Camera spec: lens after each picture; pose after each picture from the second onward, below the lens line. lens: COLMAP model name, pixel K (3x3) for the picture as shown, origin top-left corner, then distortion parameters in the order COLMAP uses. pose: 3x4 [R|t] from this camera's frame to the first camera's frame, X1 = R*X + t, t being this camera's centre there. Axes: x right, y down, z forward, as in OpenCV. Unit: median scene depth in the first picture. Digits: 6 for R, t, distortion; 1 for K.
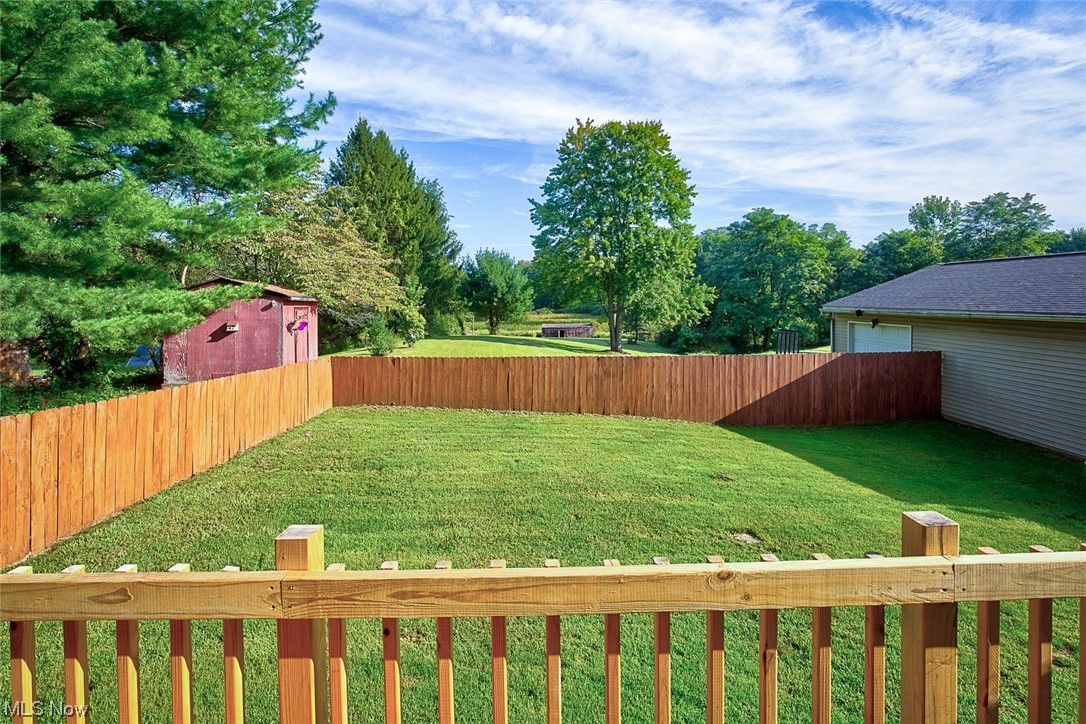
lens RADIAL K [[520.0, 0, 538.5], [0, 520.0, 297.6], [0, 0, 1]] dist [-0.014052, 0.000534]
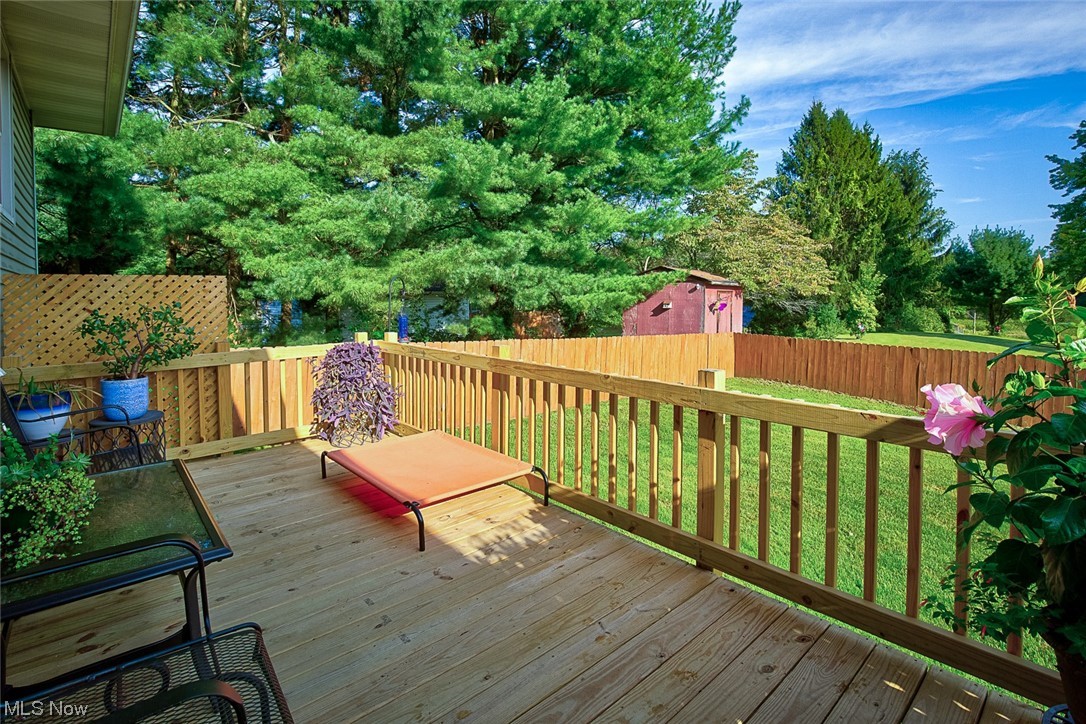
lens RADIAL K [[520.1, 0, 538.9], [0, 520.1, 316.8], [0, 0, 1]] dist [-0.079460, 0.029192]
pose [[0.645735, 0.046998, -0.762114, 0.163783], [-0.005145, 0.998349, 0.057206, 0.014337], [0.763544, -0.033019, 0.644911, -0.049363]]
